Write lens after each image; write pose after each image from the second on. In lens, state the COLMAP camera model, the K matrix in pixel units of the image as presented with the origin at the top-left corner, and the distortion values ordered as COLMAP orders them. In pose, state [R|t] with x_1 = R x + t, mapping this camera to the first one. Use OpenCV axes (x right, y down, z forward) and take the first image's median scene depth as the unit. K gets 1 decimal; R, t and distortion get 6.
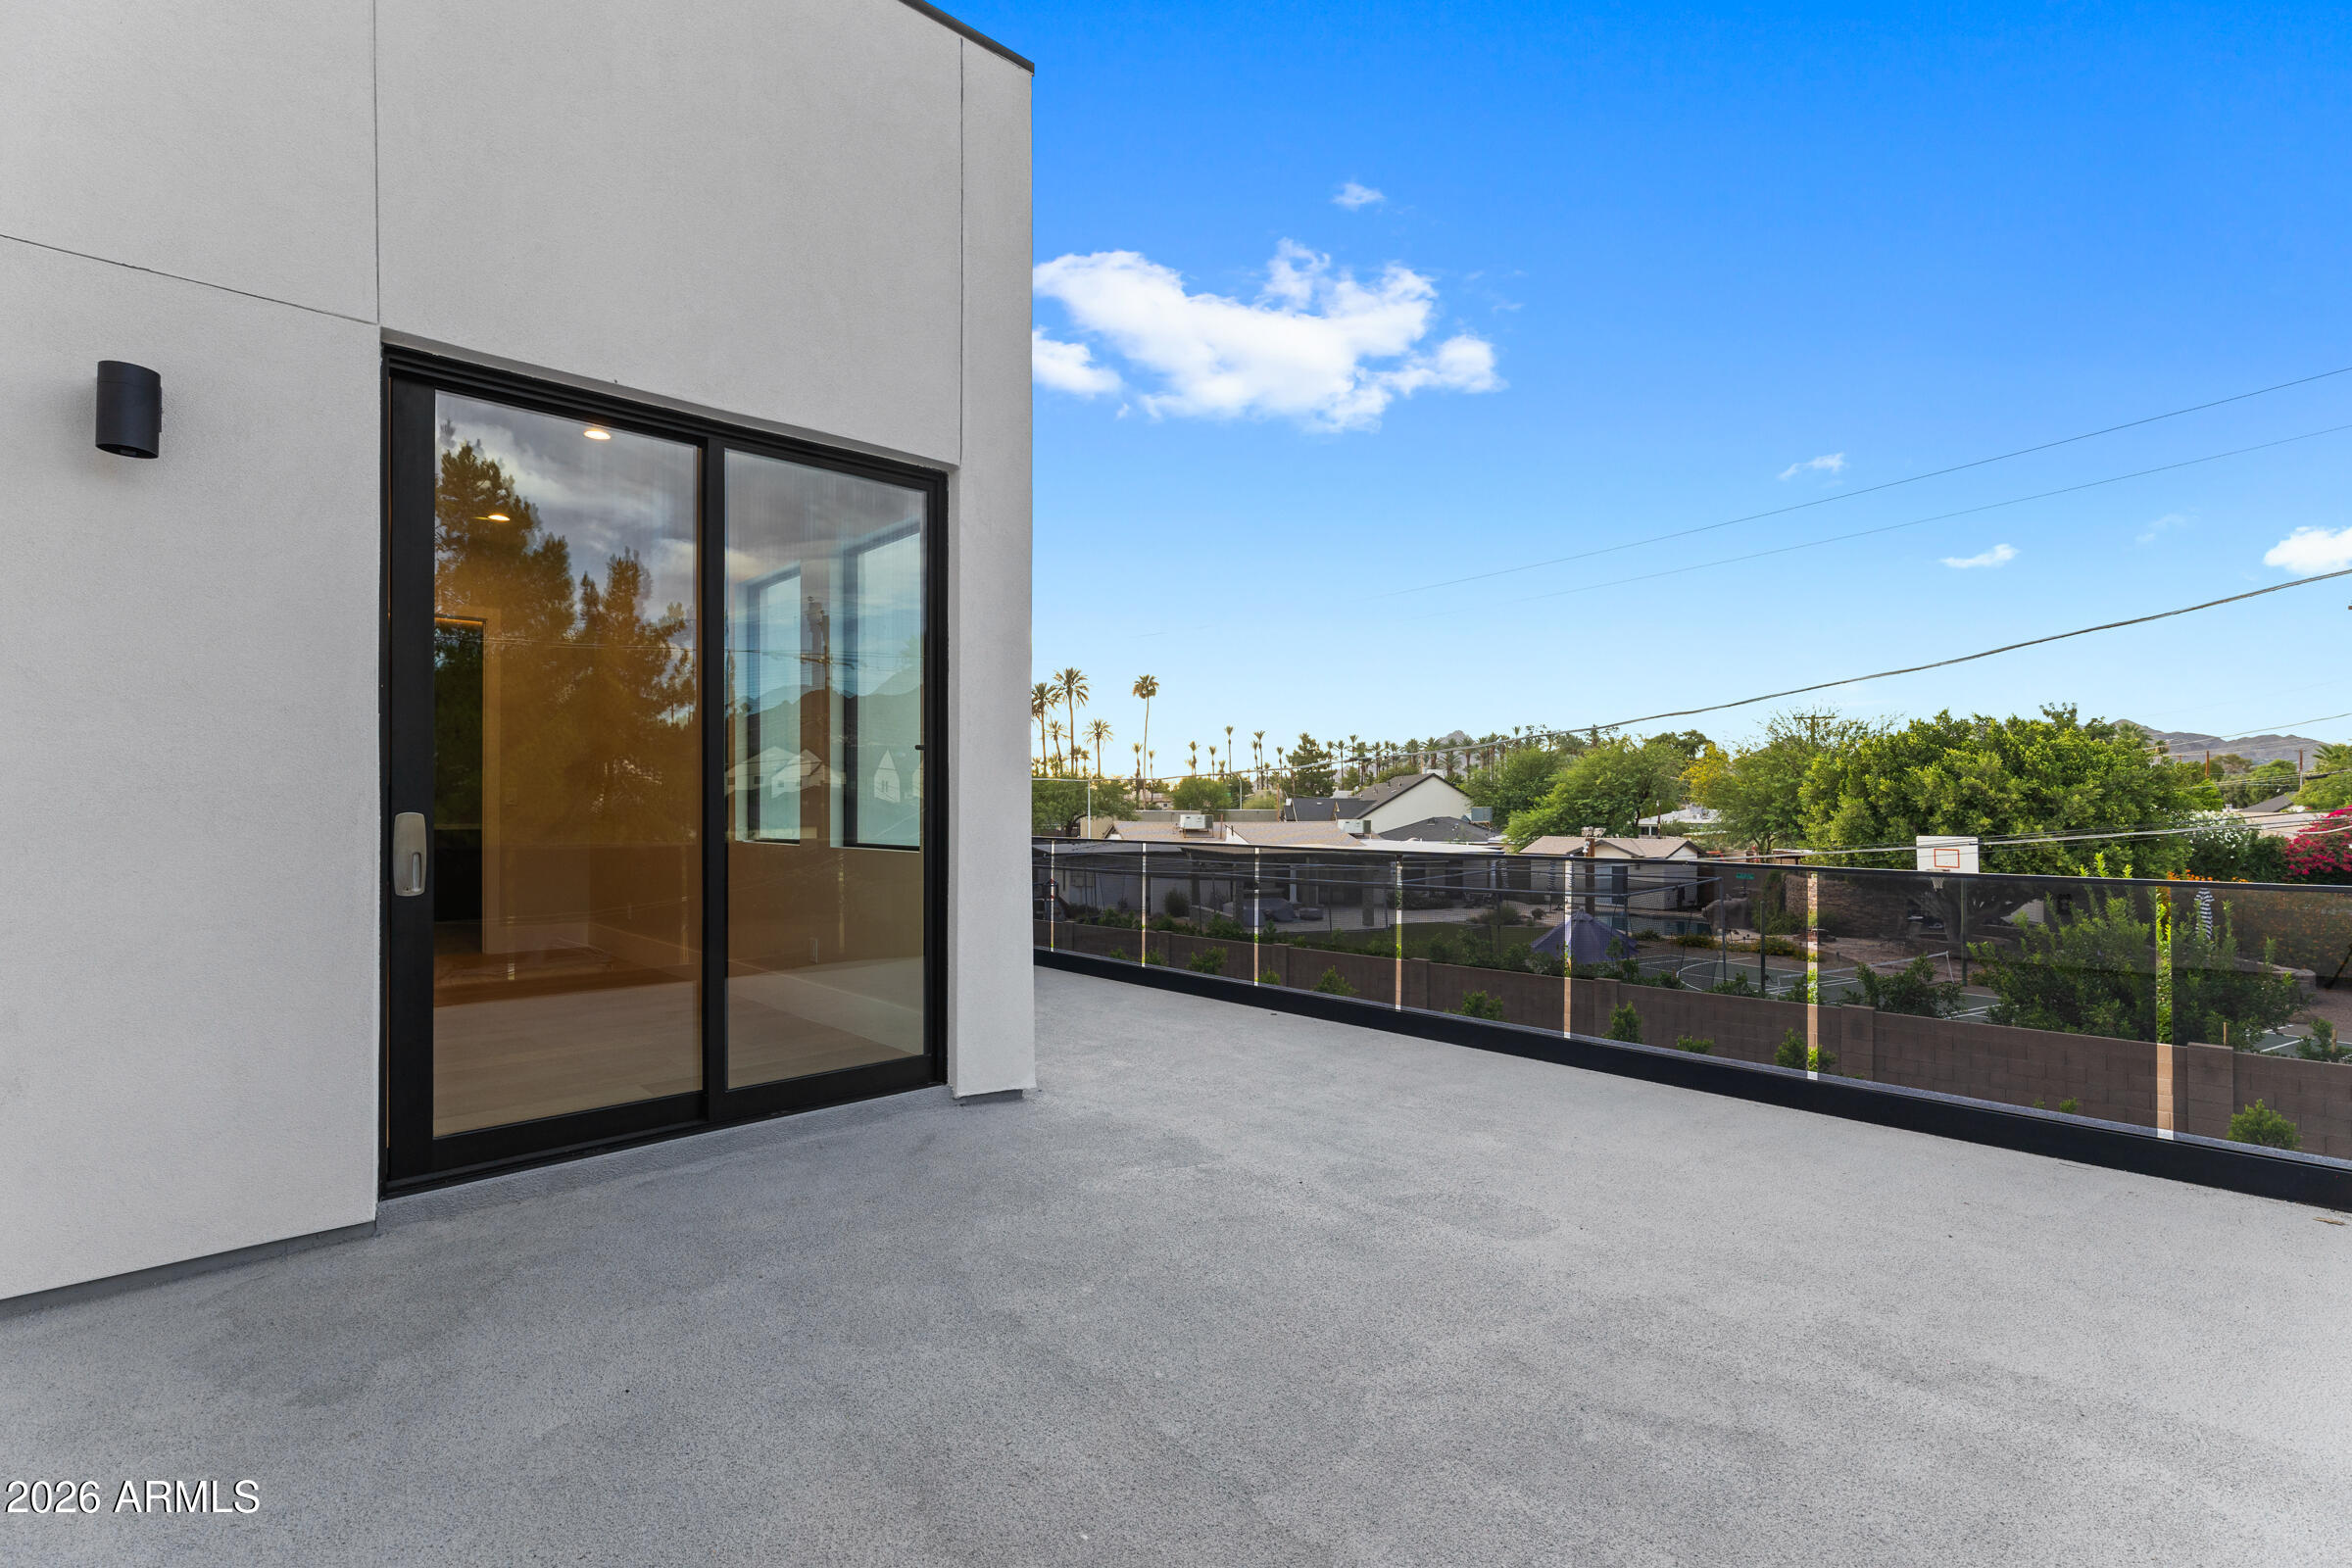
lens RADIAL K [[1085.0, 0, 1186.9], [0, 1085.0, 783.3], [0, 0, 1]] dist [0.000409, -0.000025]
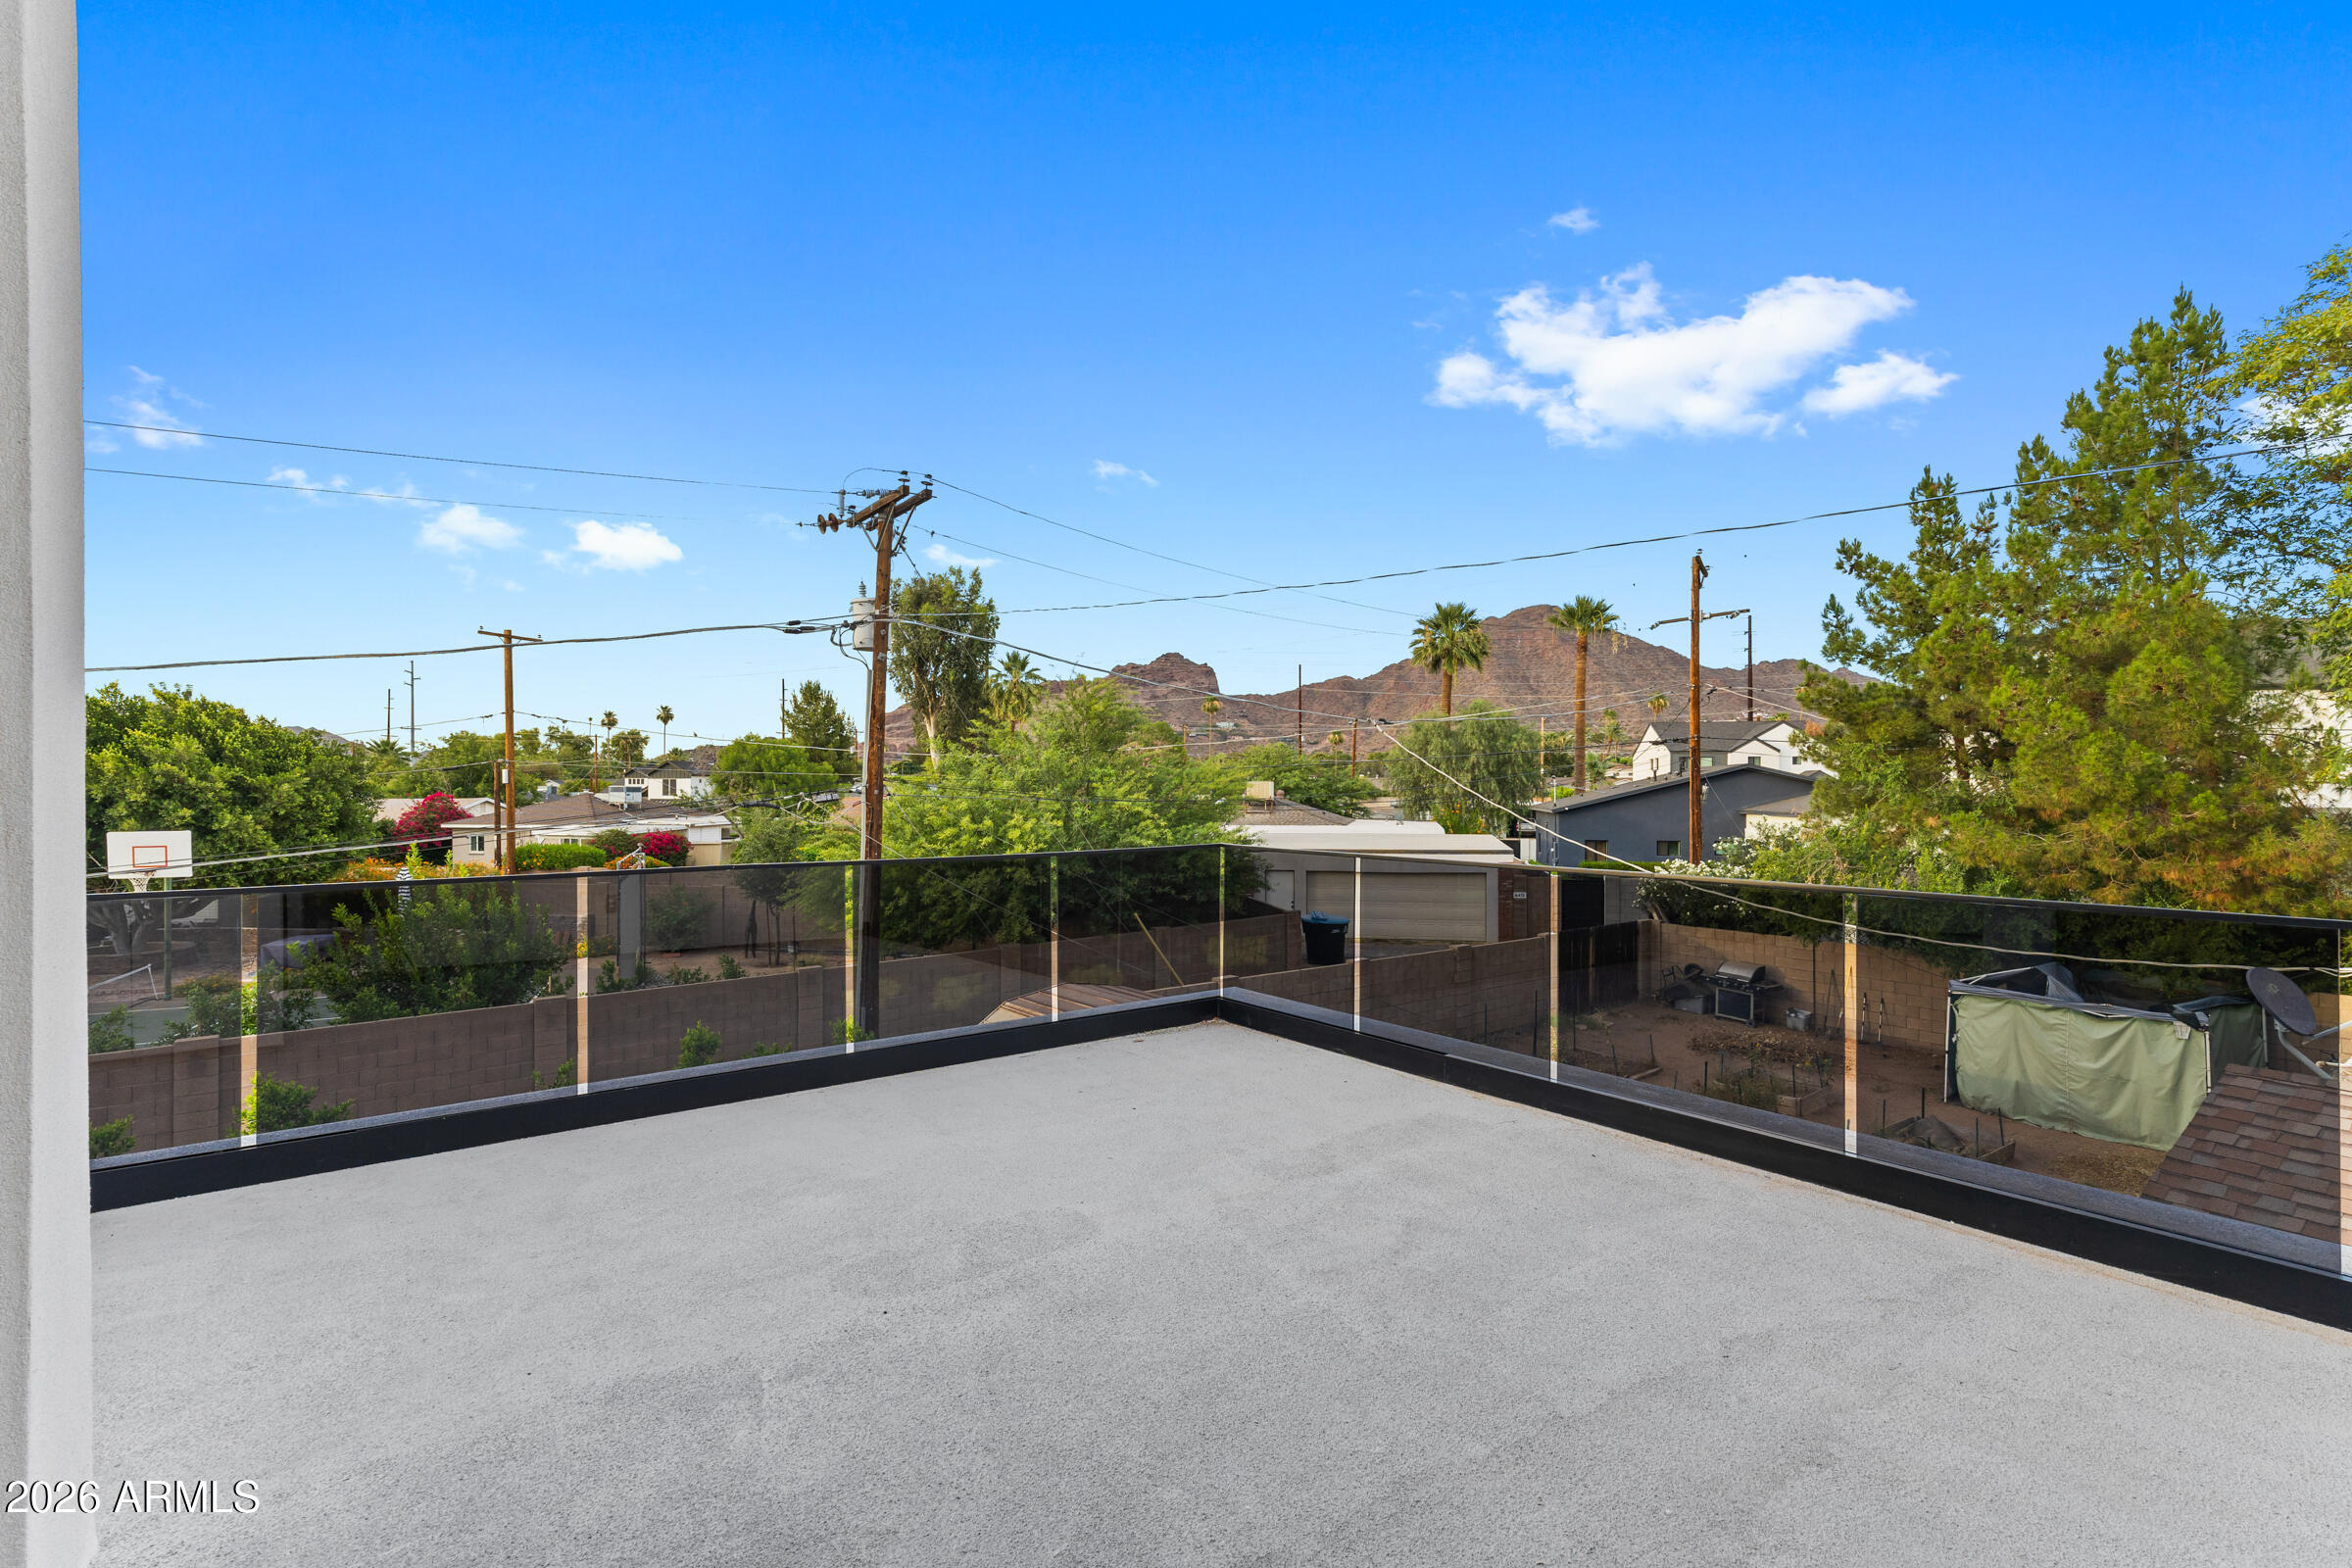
lens RADIAL K [[1080.9, 0, 1176.0], [0, 1080.9, 784.0], [0, 0, 1]] dist [0.016418, 0.000020]
pose [[0.110299, 0.002481, 0.993895, -0.582725], [-0.015841, 0.999874, -0.000737, -0.008192], [-0.993772, -0.015663, 0.110325, 0.654213]]
